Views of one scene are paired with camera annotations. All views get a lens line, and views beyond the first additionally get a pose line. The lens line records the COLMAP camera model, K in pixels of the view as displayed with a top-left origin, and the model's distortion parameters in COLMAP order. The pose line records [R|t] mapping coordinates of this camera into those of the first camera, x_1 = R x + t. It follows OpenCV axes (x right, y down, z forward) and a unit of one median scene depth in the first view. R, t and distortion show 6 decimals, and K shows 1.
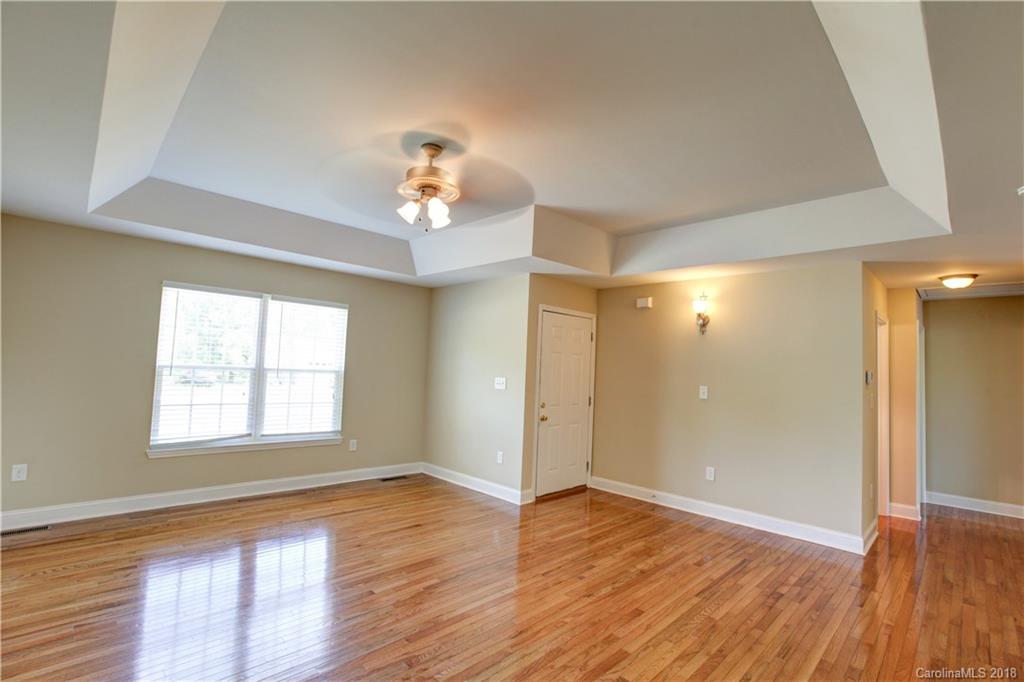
lens RADIAL K [[464.4, 0, 511.8], [0, 464.4, 343.1], [0, 0, 1]] dist [-0.011670, 0.002542]
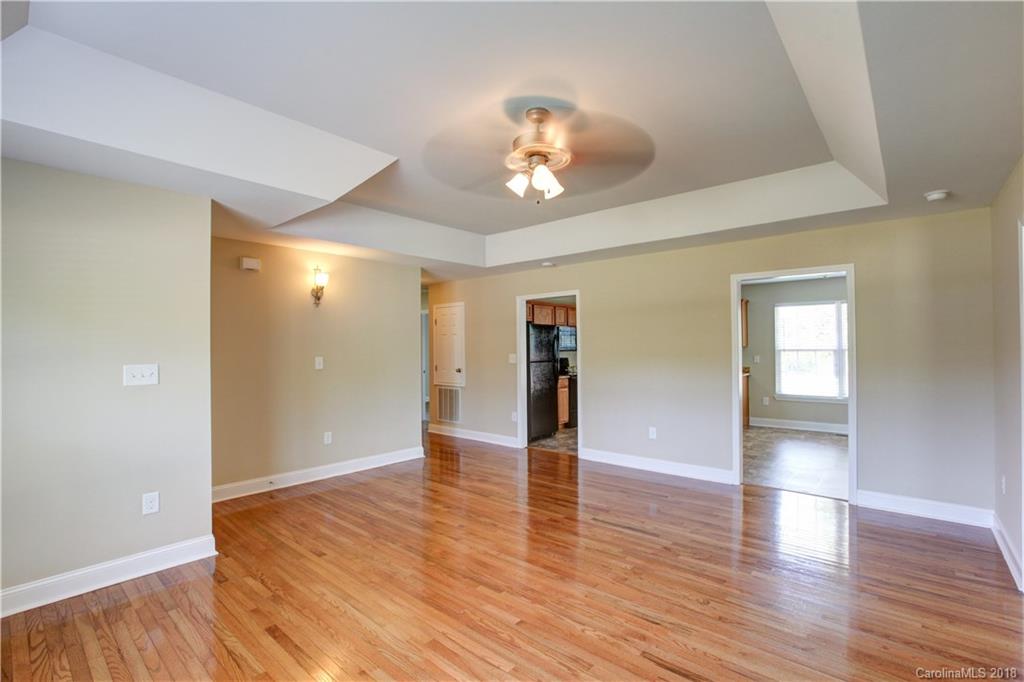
lens RADIAL K [[464.4, 0, 512.4], [0, 464.4, 342.9], [0, 0, 1]] dist [-0.011670, 0.002542]
pose [[-0.057192, -0.029118, 0.997939, -0.646286], [-0.050412, 0.998384, 0.026242, 0.011830], [-0.997090, -0.048807, -0.058567, 0.631894]]
